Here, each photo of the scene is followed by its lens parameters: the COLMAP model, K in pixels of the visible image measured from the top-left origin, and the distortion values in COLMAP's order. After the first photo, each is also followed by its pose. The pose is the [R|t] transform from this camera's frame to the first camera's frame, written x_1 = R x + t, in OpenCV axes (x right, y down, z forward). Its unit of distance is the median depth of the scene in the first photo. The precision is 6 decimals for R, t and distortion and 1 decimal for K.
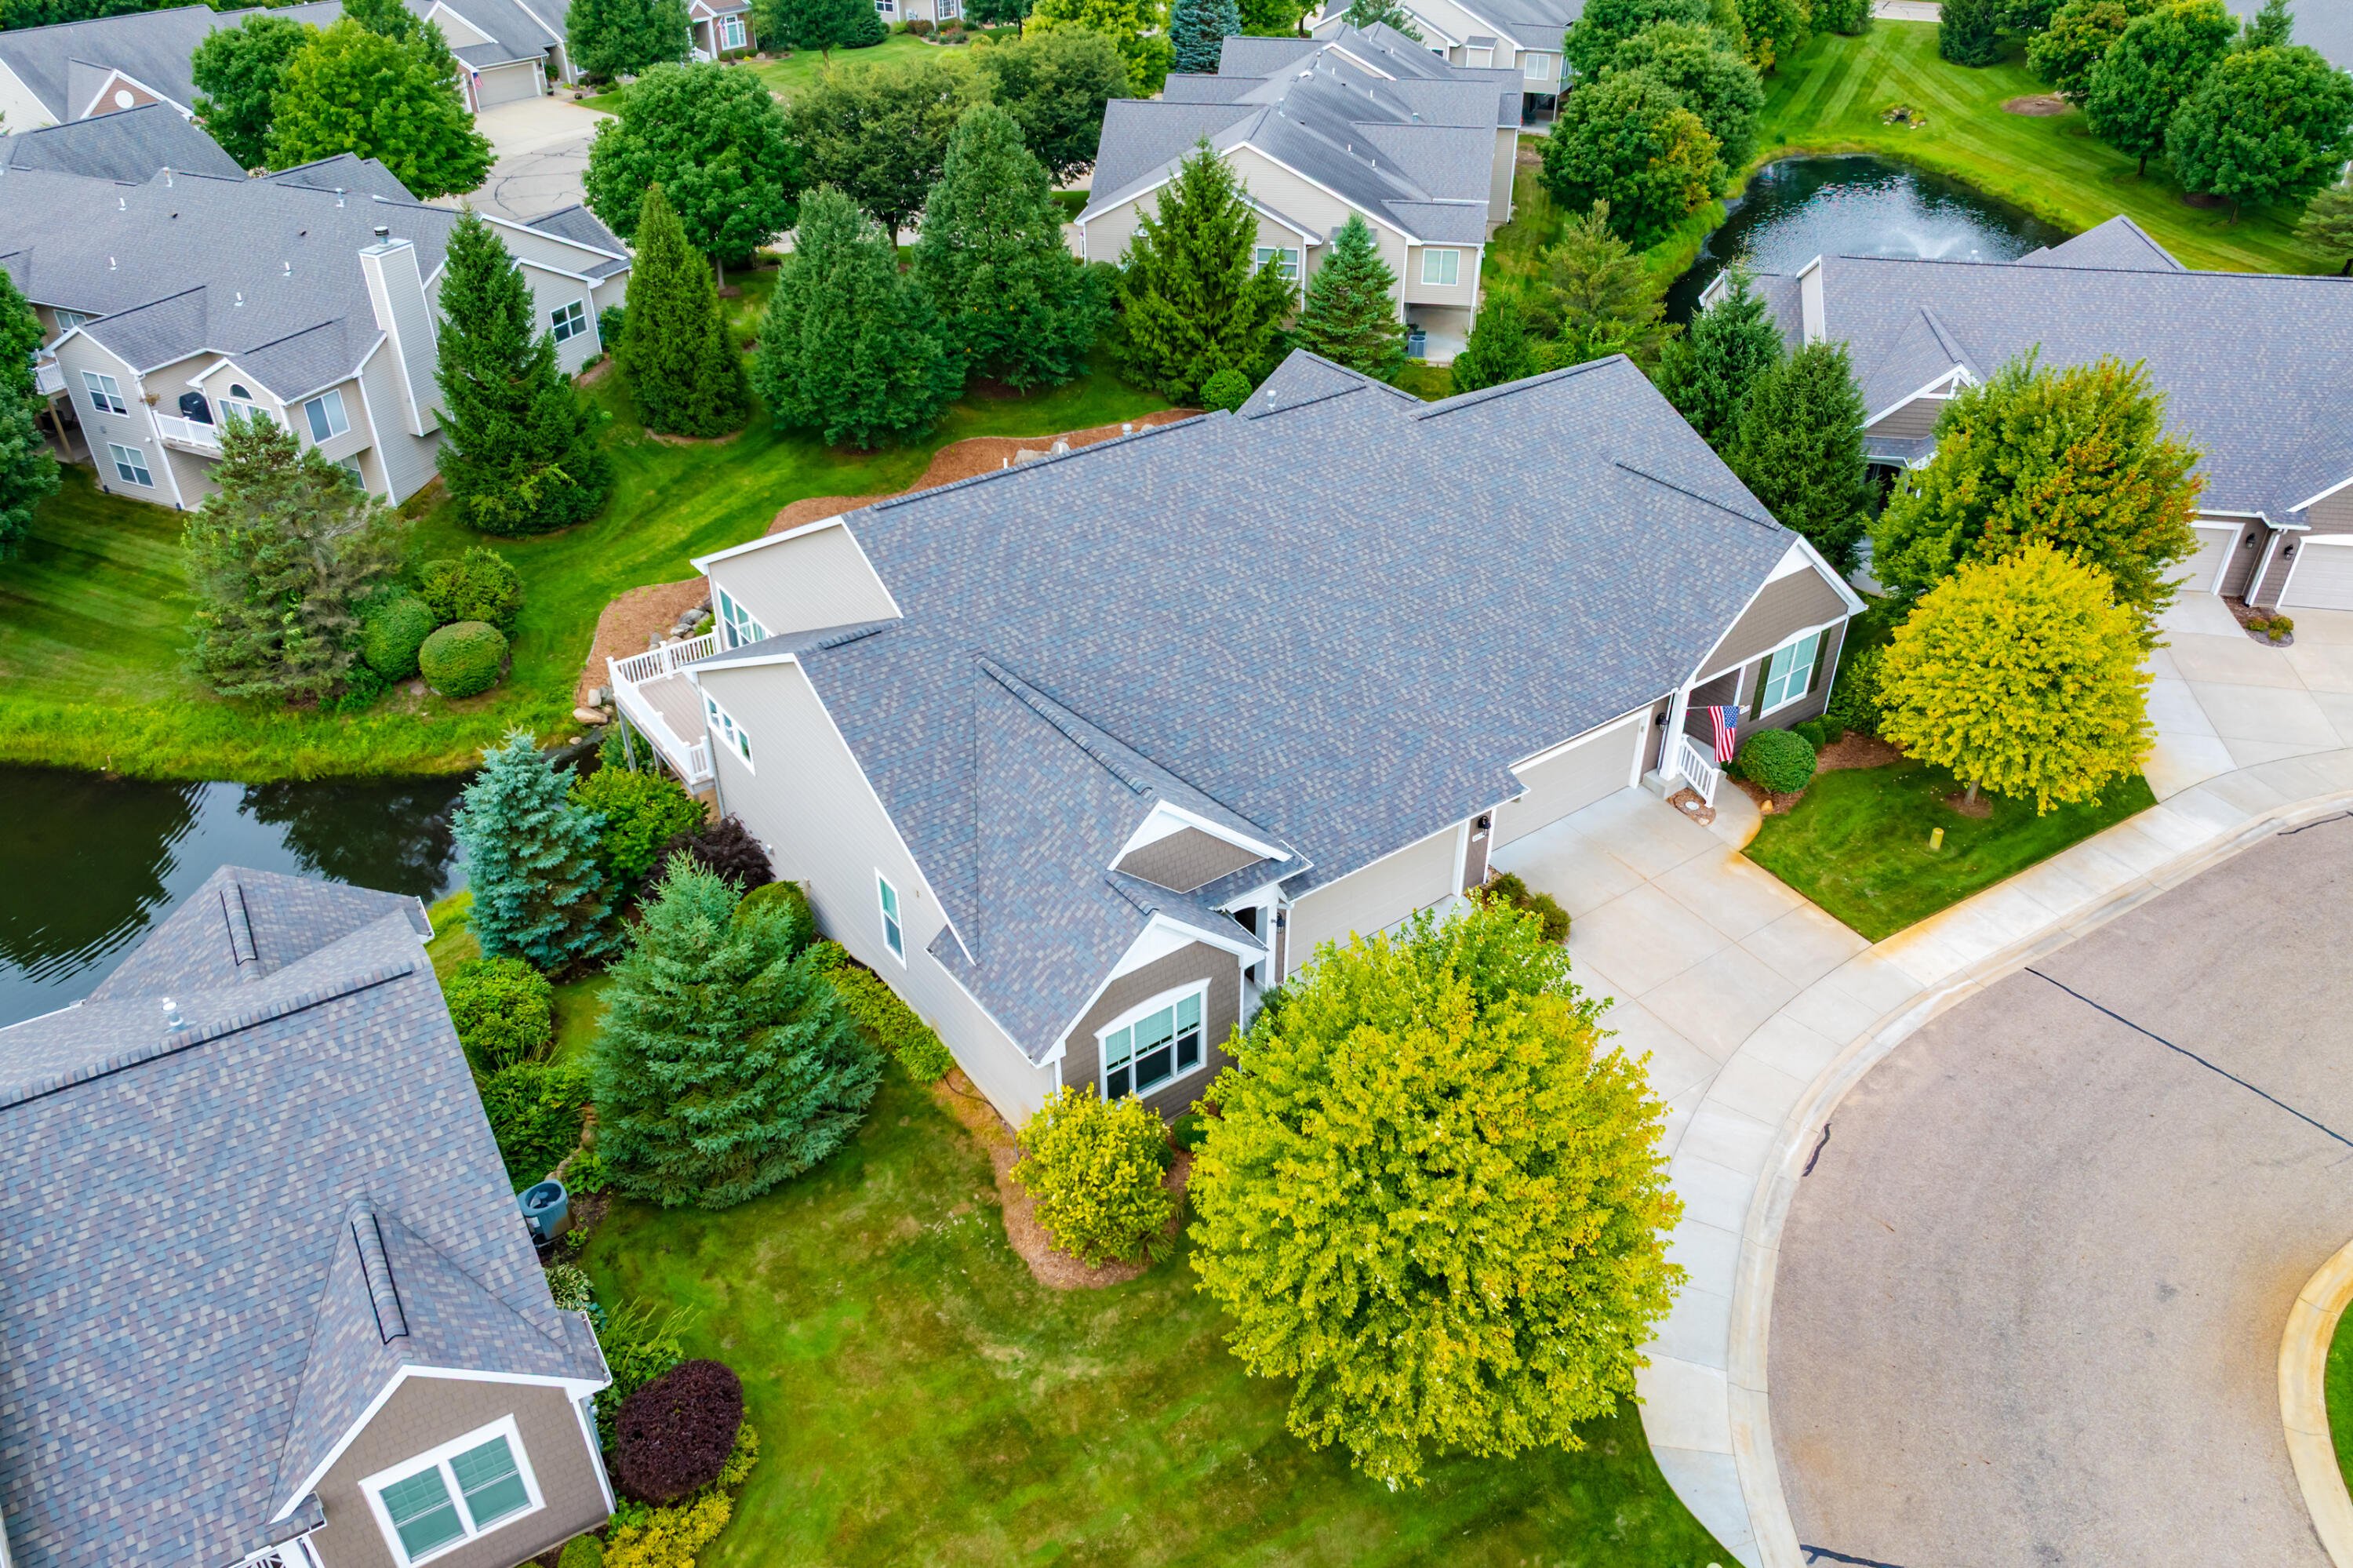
lens RADIAL K [[1671.7, 0, 1177.0], [0, 1671.7, 783.2], [0, 0, 1]] dist [-0.033807, 0.020131]
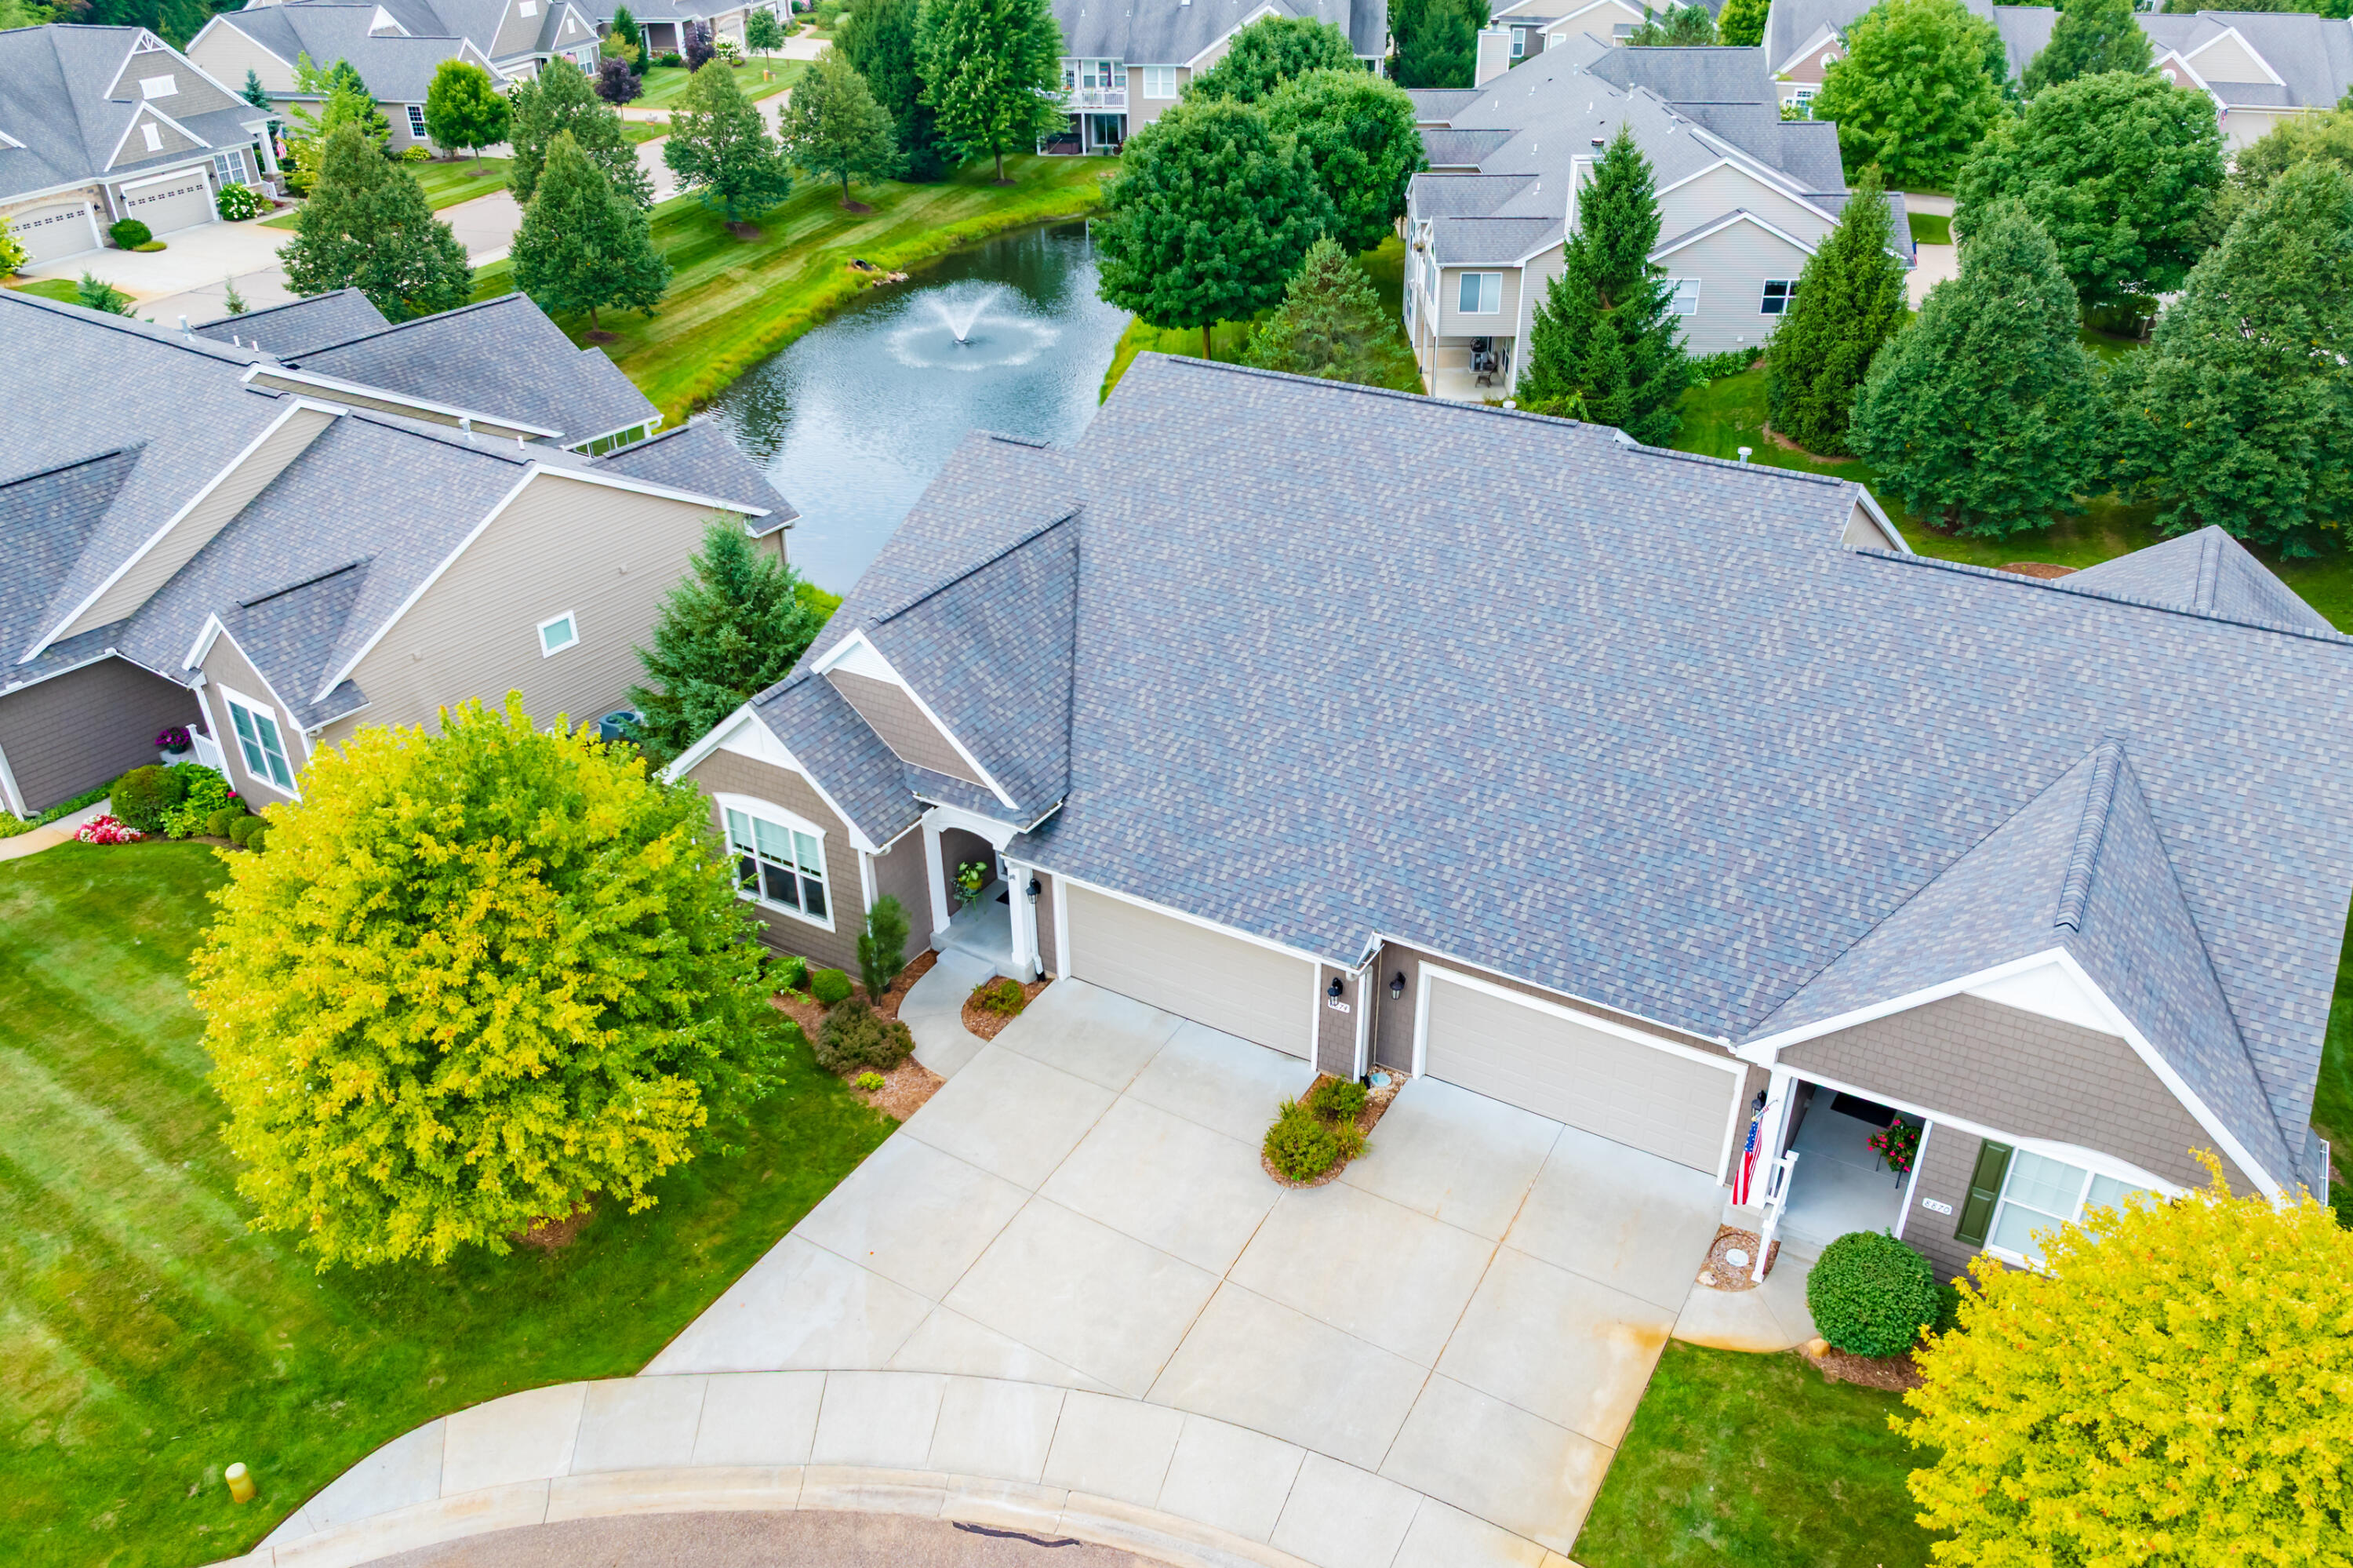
lens RADIAL K [[1671.7, 0, 1179.2], [0, 1671.7, 788.9], [0, 0, 1]] dist [-0.033807, 0.020131]
pose [[0.401110, 0.469815, -0.786374, 0.614646], [-0.496956, 0.832754, 0.244040, -0.170912], [0.769510, 0.292907, 0.567503, 0.456975]]
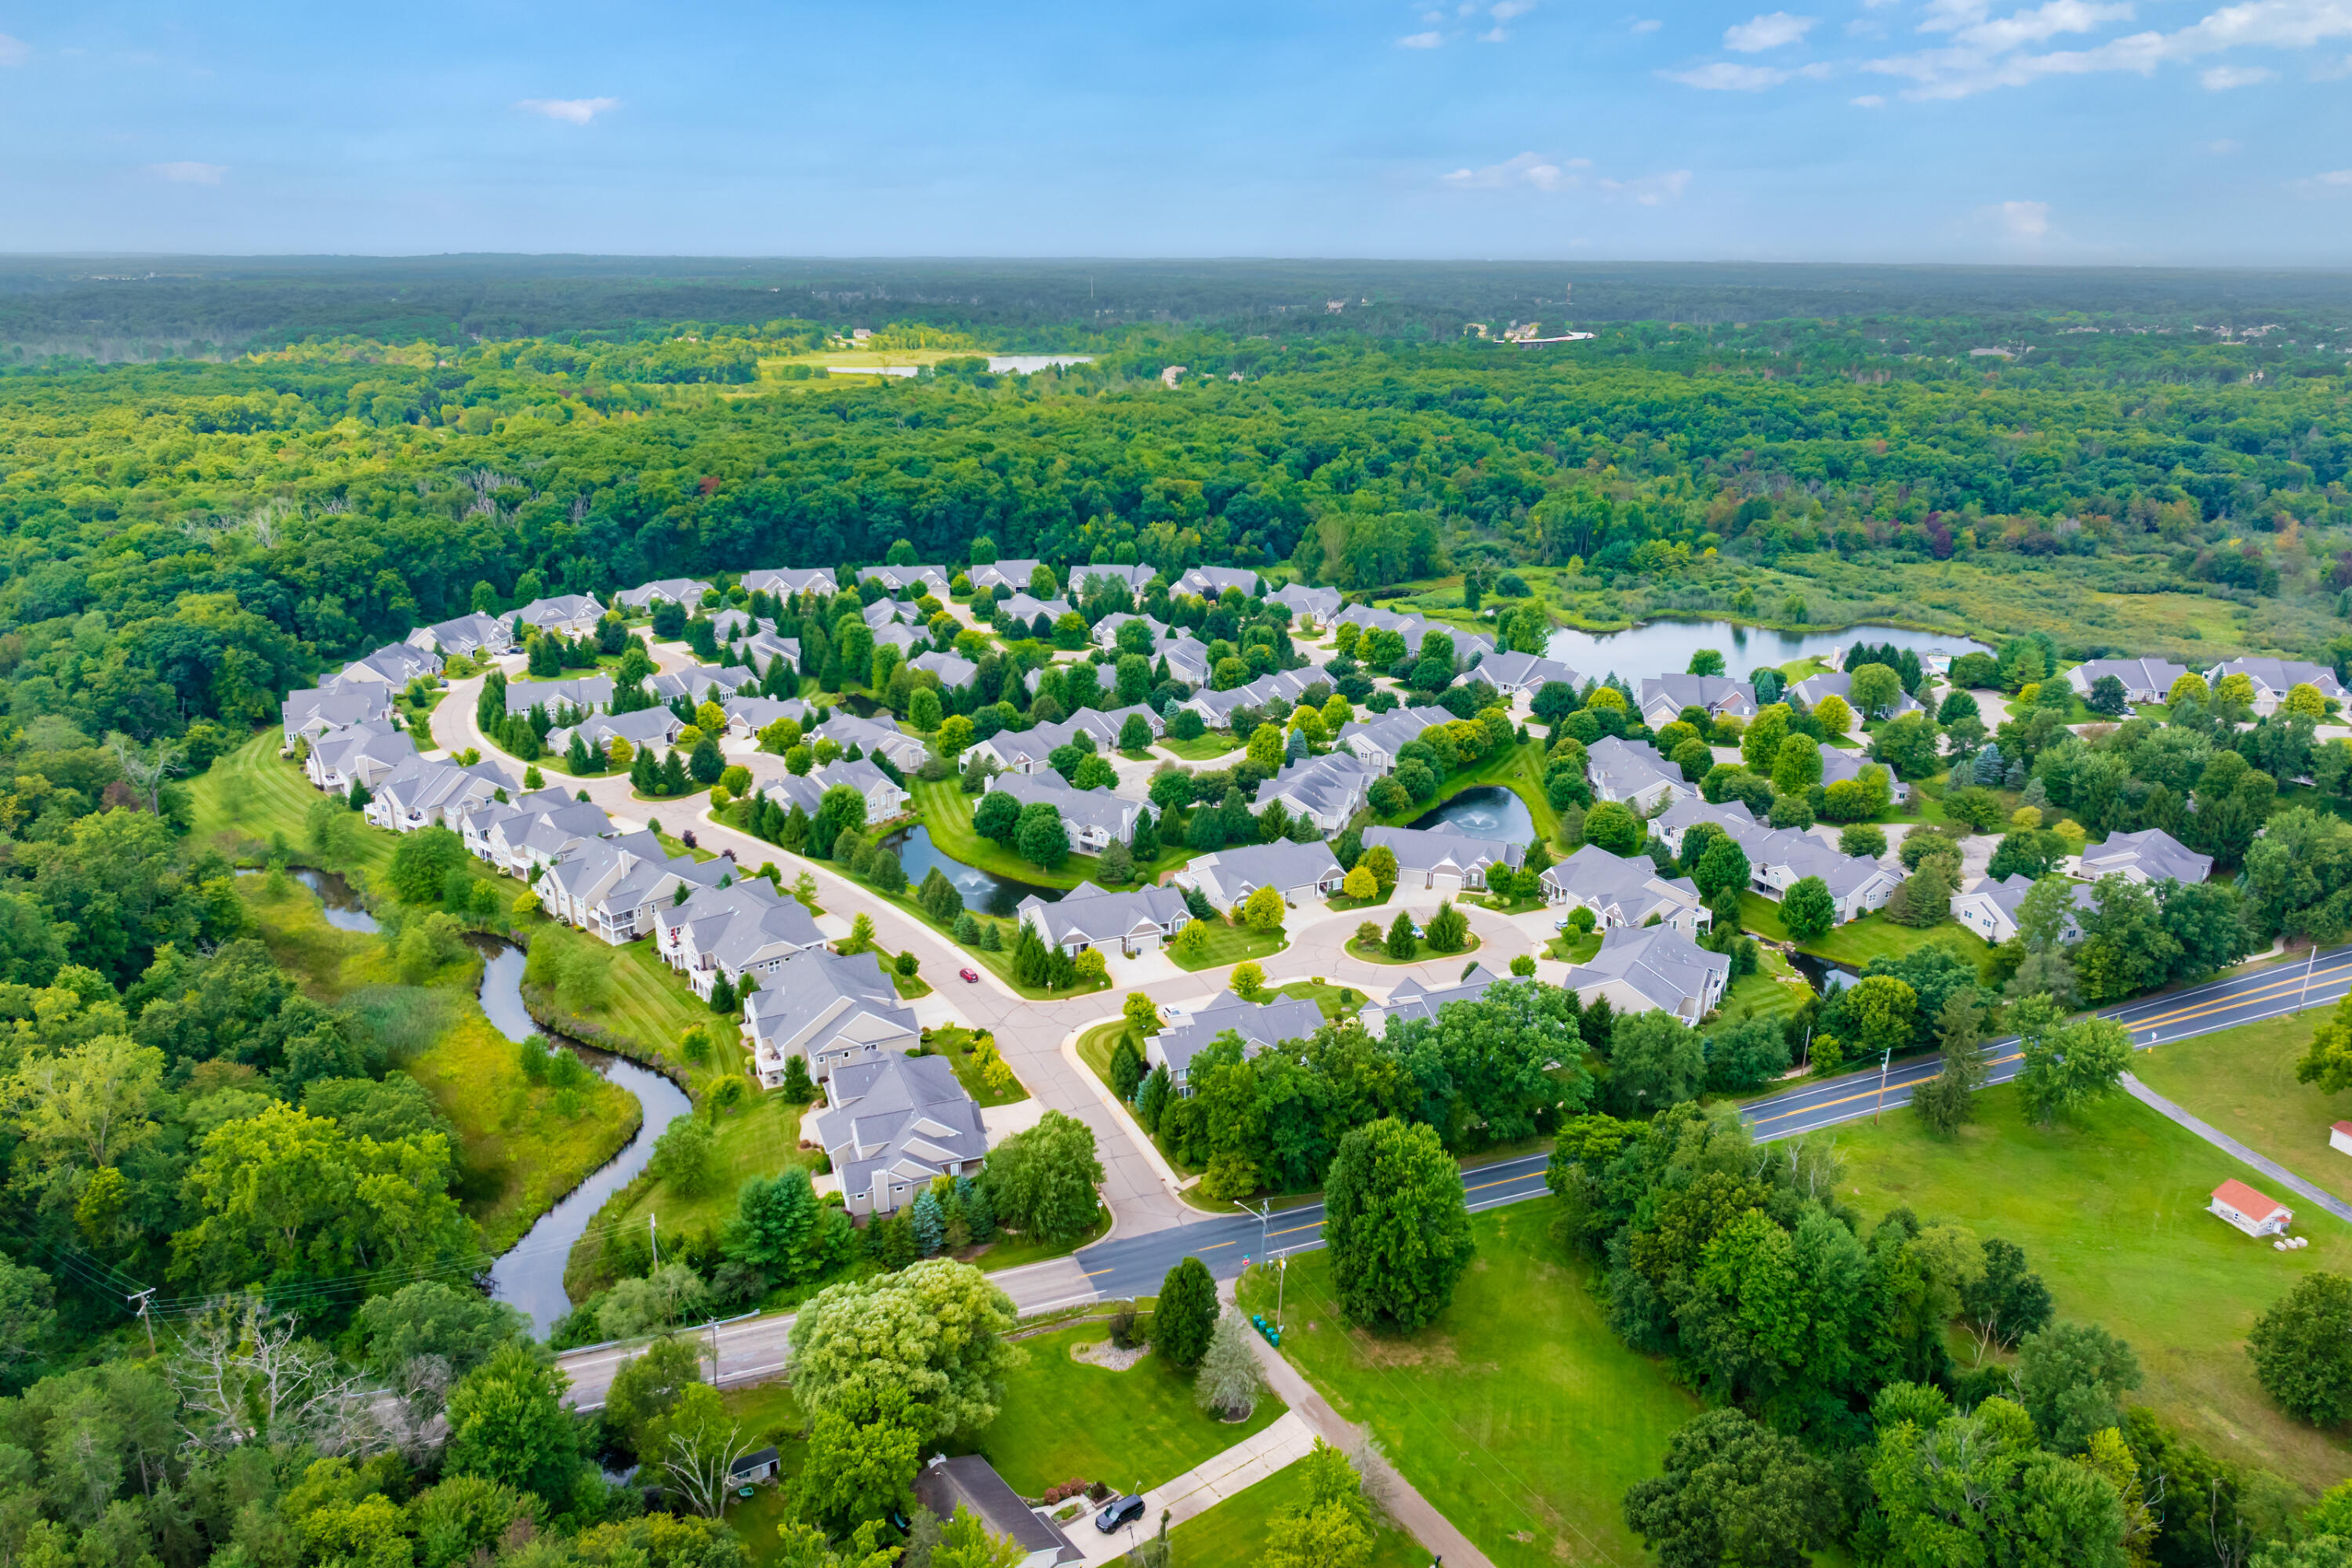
lens RADIAL K [[1671.0, 0, 1164.7], [0, 1671.0, 763.2], [0, 0, 1]] dist [-0.033807, 0.020131]
pose [[0.988487, 0.048129, -0.143445, 0.666910], [-0.086605, 0.957367, -0.275587, 1.566940], [0.124066, 0.284838, 0.950513, -6.427659]]
